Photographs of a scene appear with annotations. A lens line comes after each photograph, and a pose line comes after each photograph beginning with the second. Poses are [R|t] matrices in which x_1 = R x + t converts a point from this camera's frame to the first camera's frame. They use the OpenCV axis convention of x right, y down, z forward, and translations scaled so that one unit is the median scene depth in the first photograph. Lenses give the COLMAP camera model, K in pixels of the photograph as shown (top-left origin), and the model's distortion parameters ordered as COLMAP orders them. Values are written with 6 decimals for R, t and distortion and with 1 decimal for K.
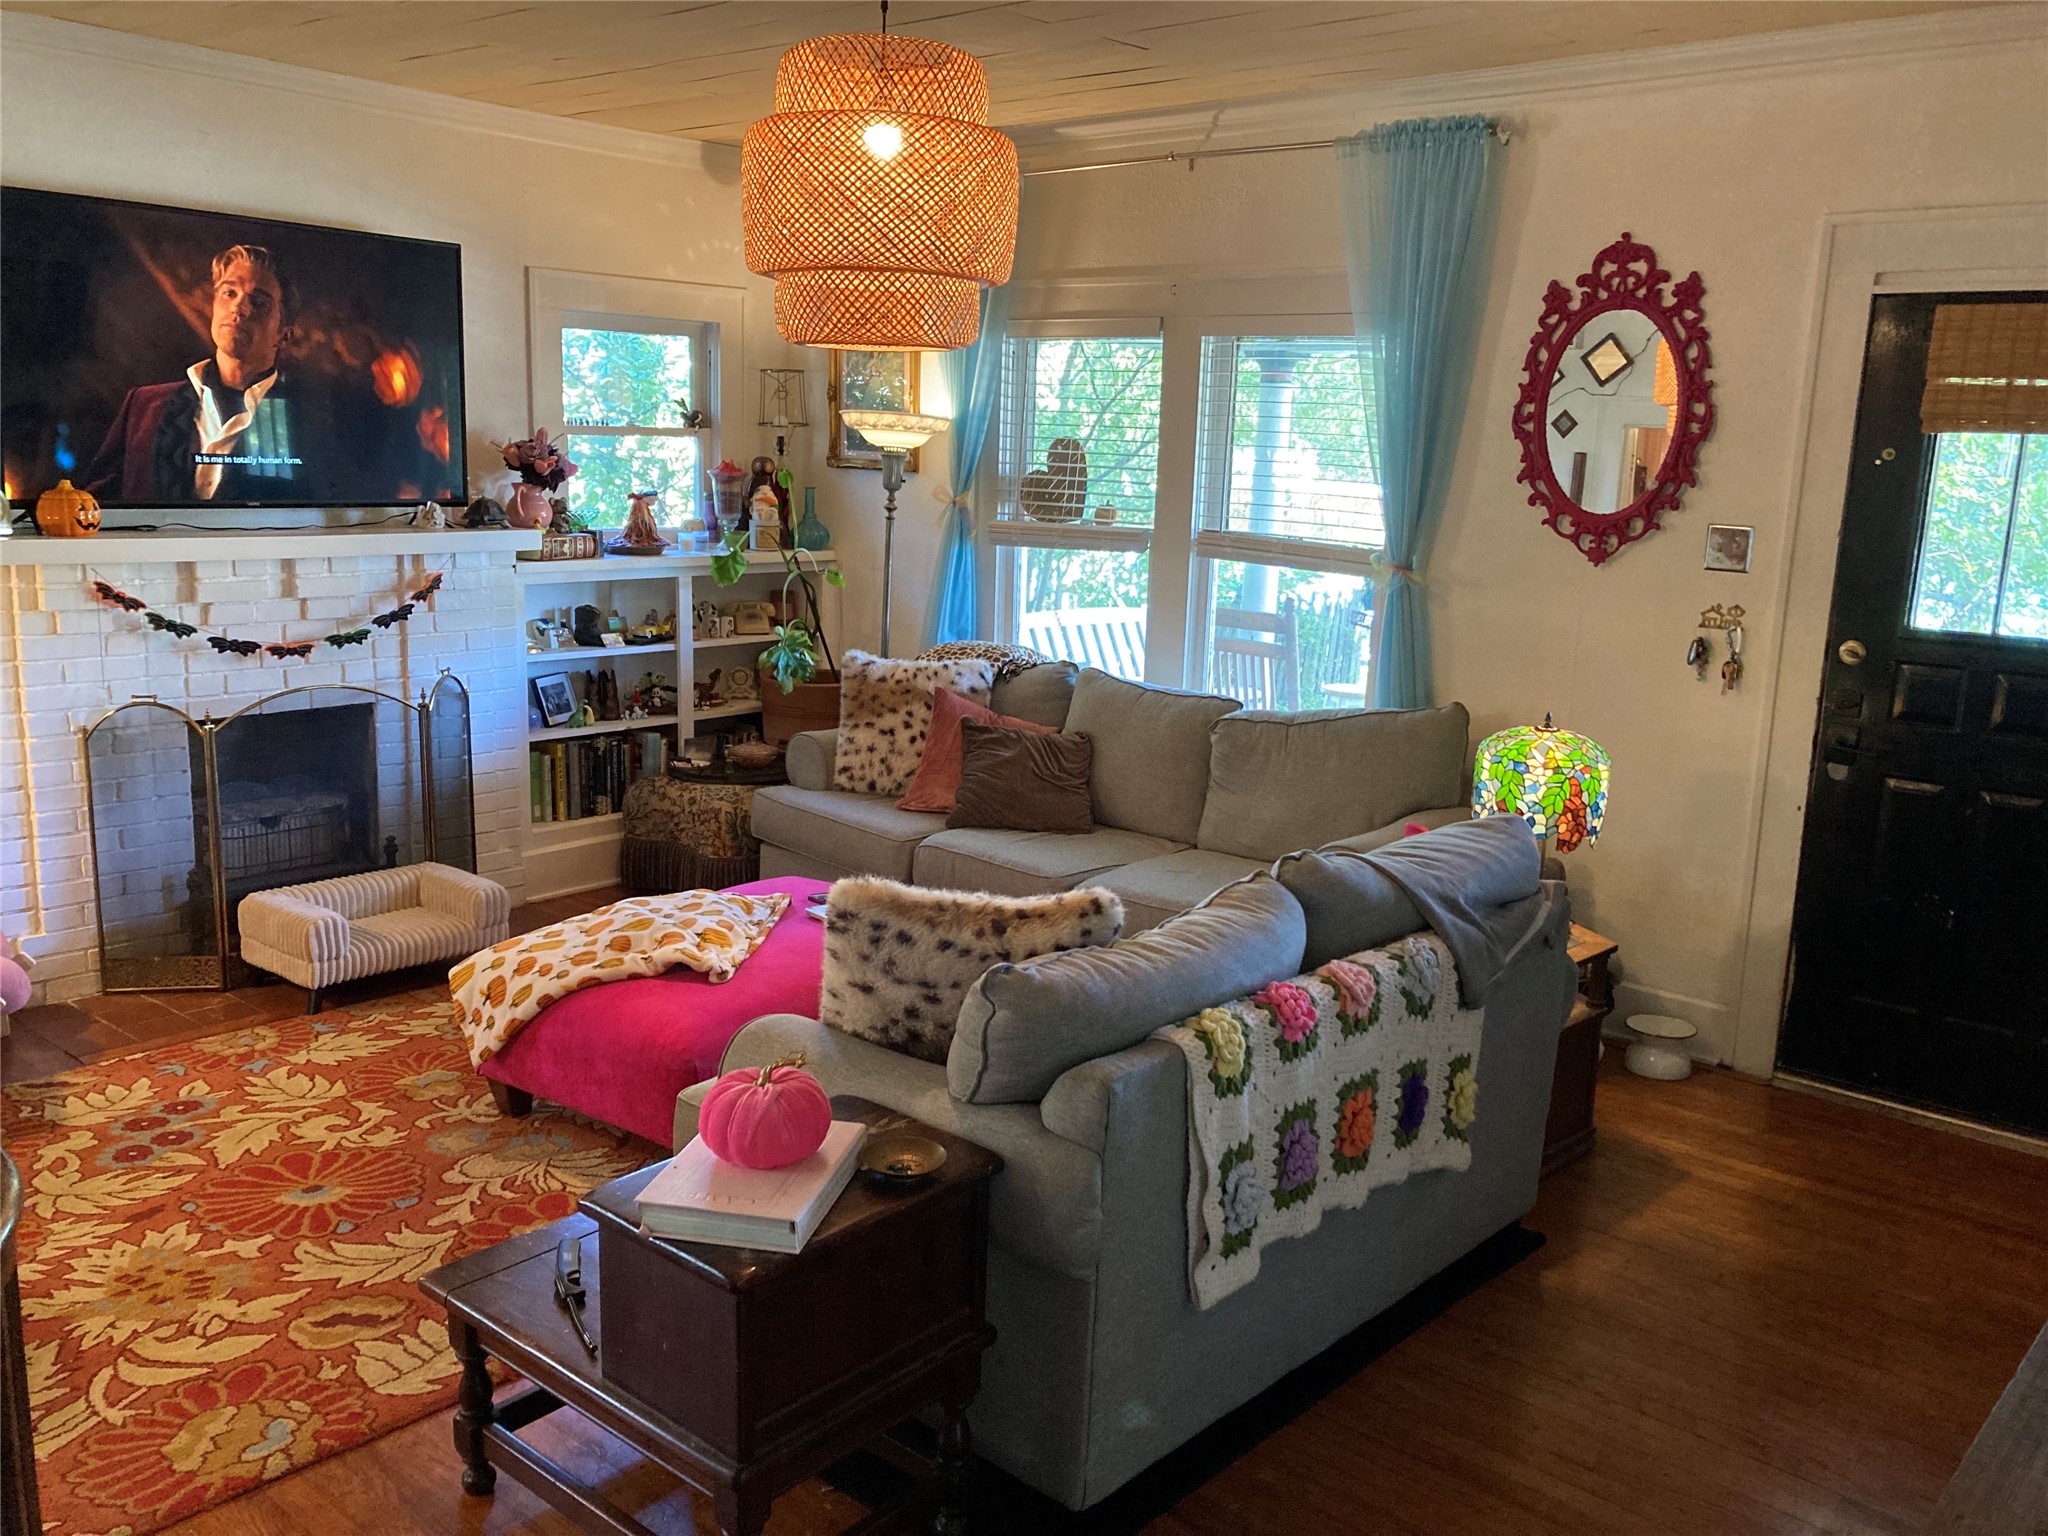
lens RADIAL K [[1662.5, 0, 1010.9], [0, 1662.5, 758.4], [0, 0, 1]] dist [0.055850, -0.069669]
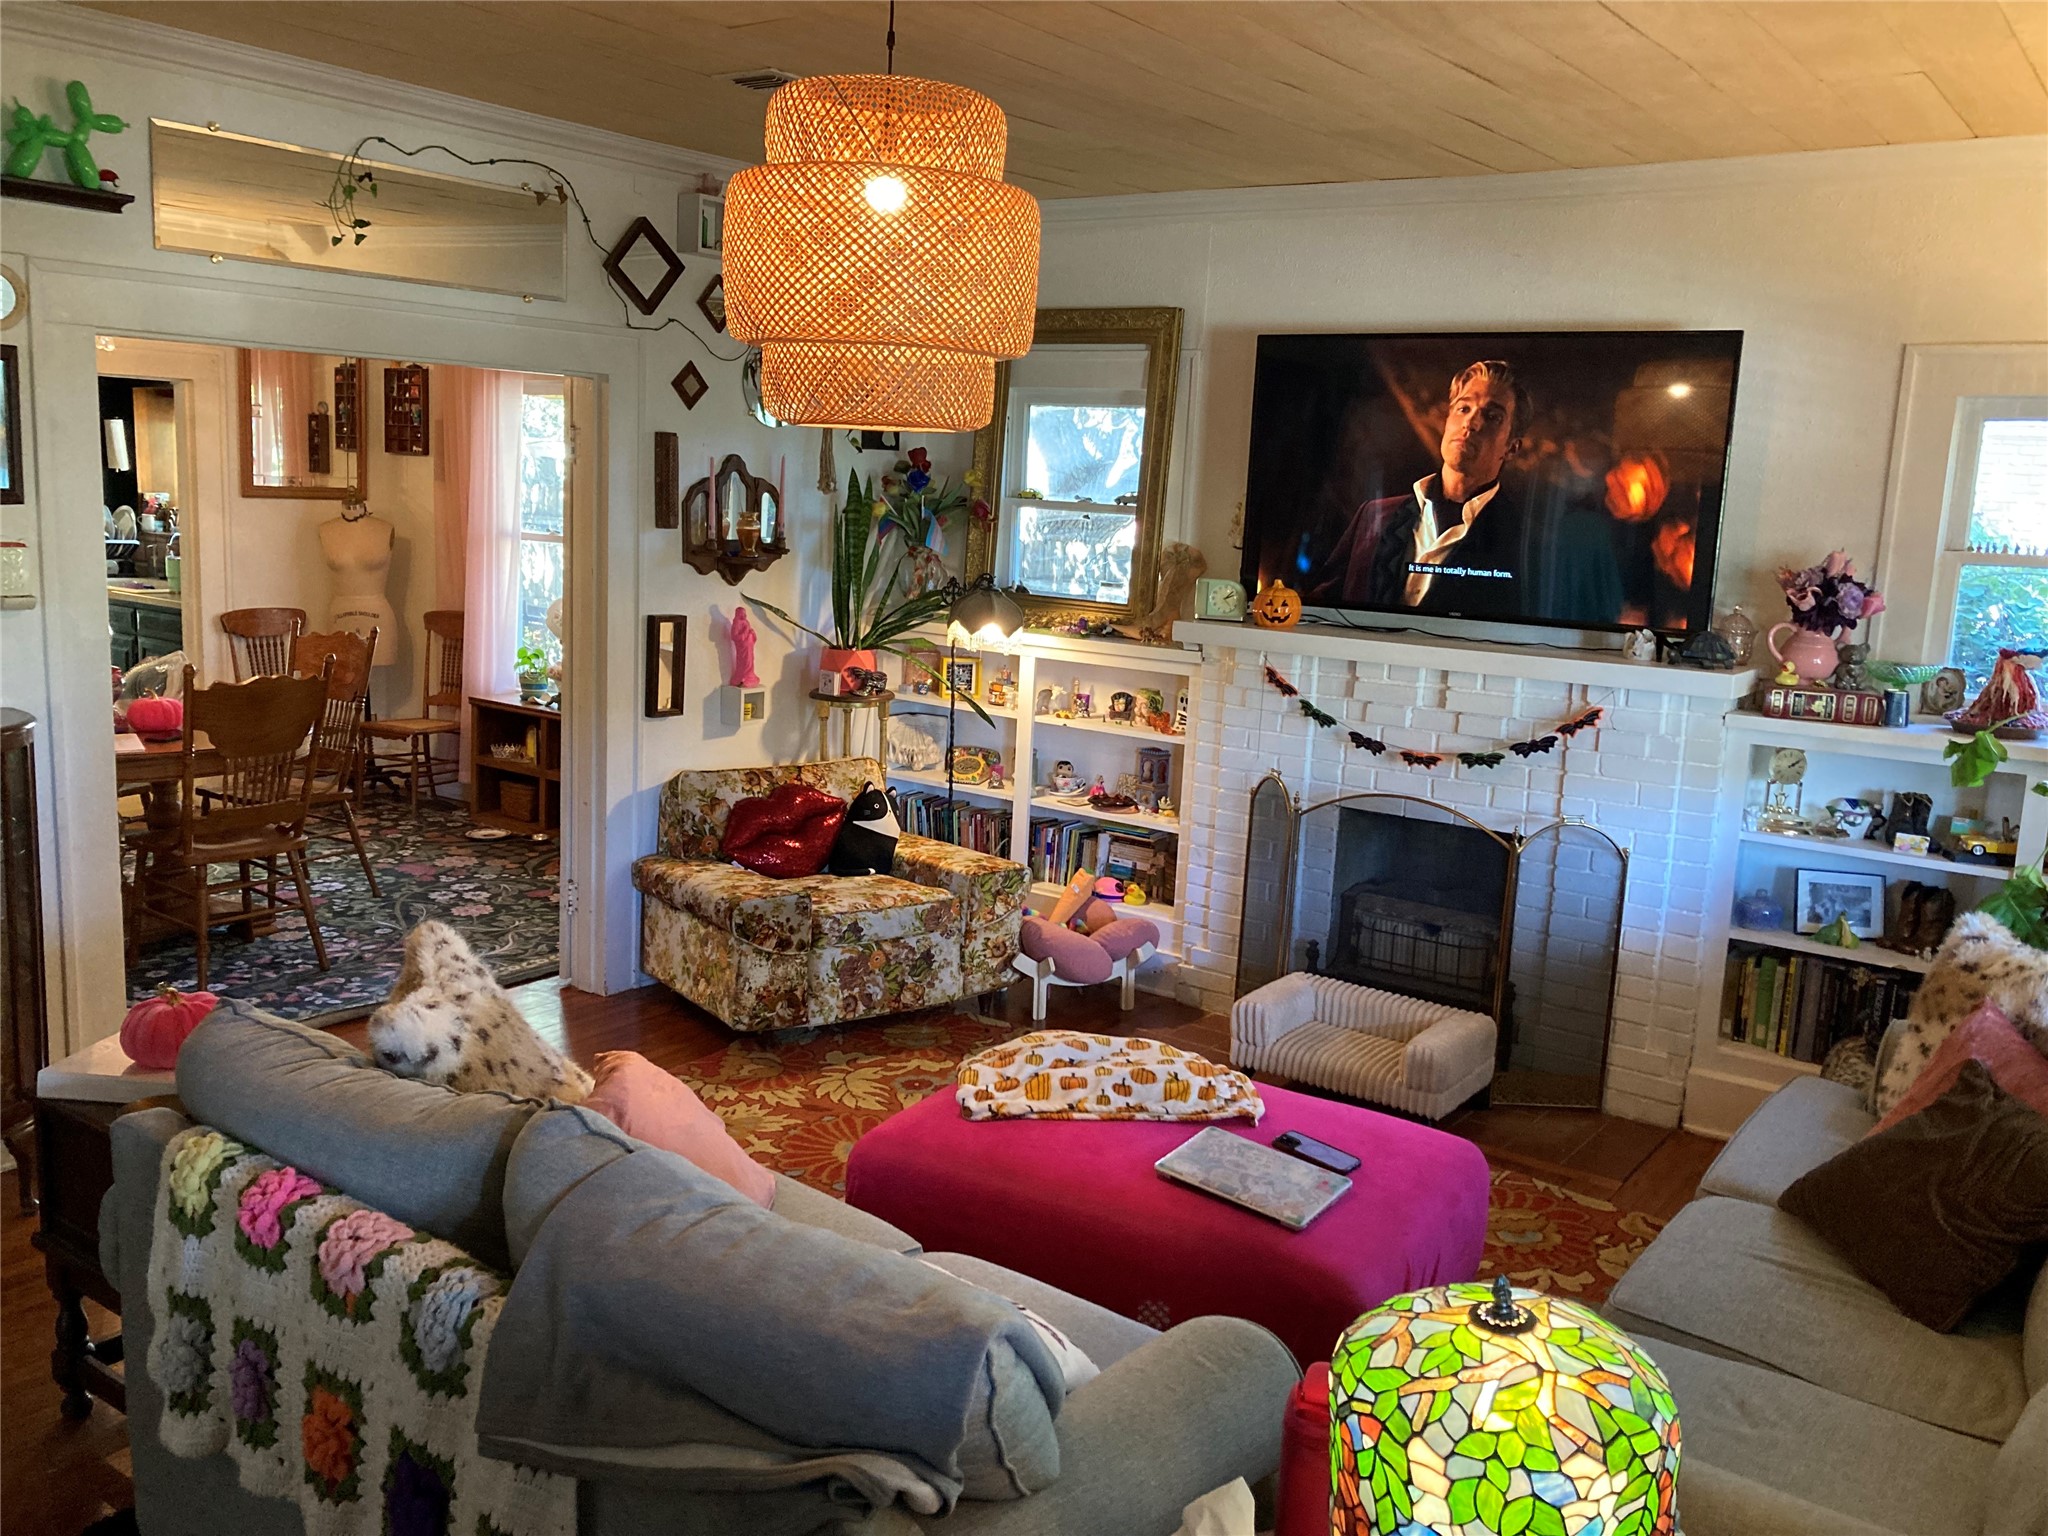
lens RADIAL K [[1662.5, 0, 1005.7], [0, 1662.5, 717.5], [0, 0, 1]] dist [0.055850, -0.069669]
pose [[0.099310, 0.116259, -0.988242, 0.523469], [-0.226747, 0.969666, 0.091288, -0.123755], [0.968877, 0.215015, 0.122659, 0.638946]]
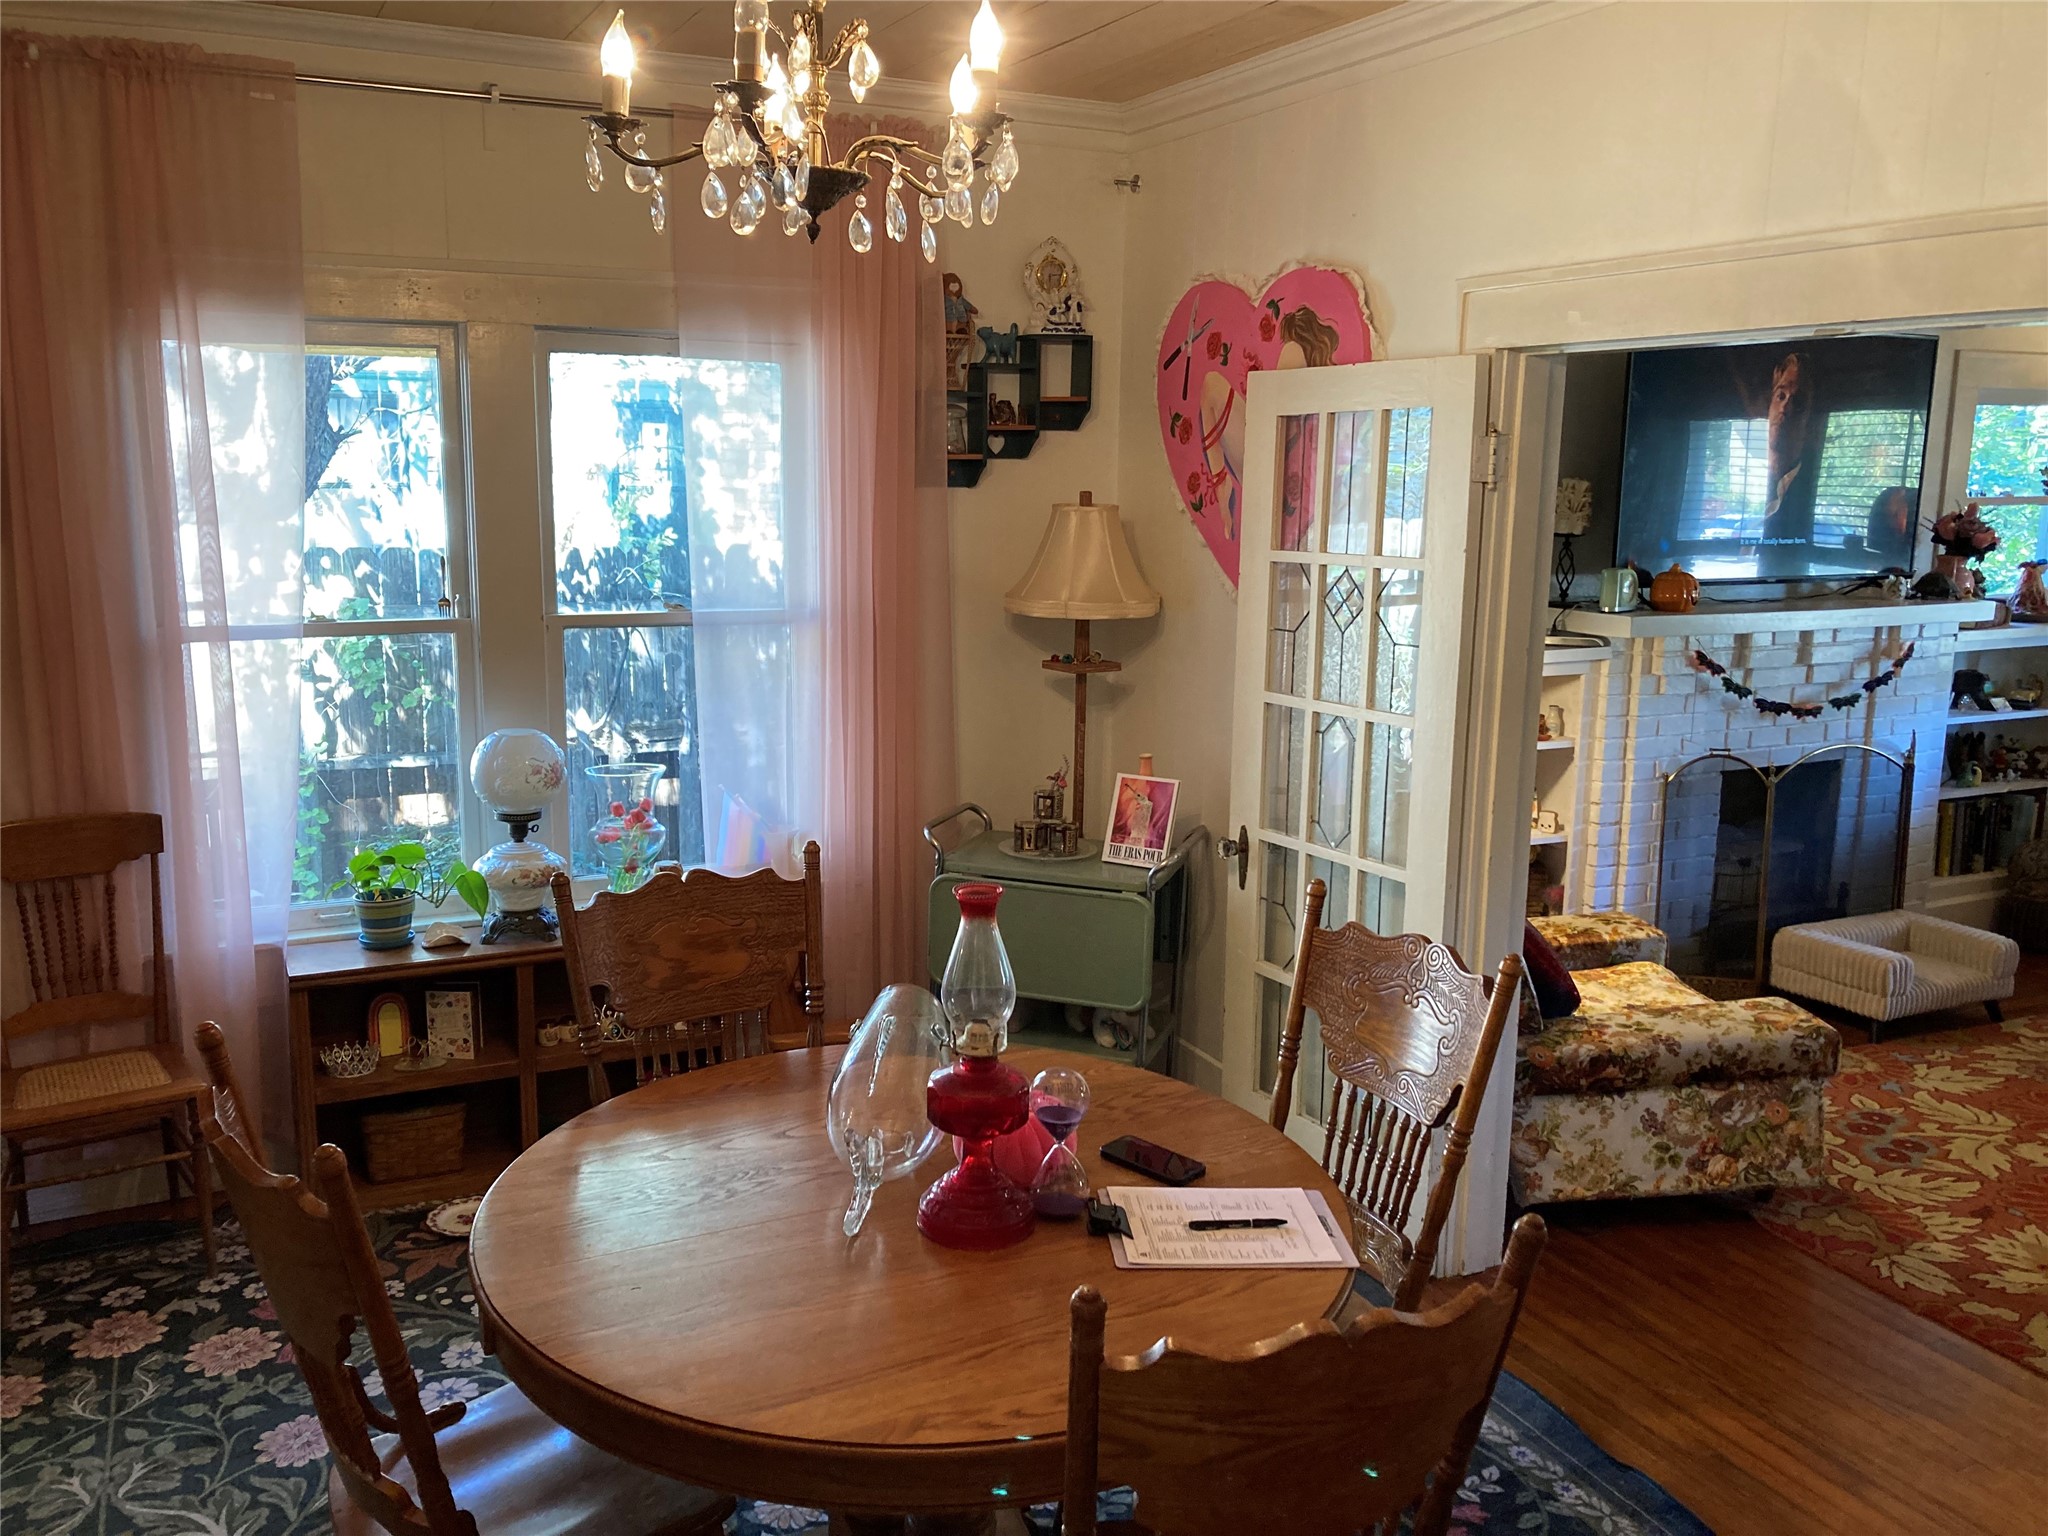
lens RADIAL K [[1662.5, 0, 1019.5], [0, 1662.5, 751.2], [0, 0, 1]] dist [0.055850, -0.069669]
pose [[0.923645, 0.051548, -0.379768, -0.491005], [-0.057978, 0.998303, -0.005505, -0.001525], [0.378839, 0.027102, 0.925065, -0.232942]]
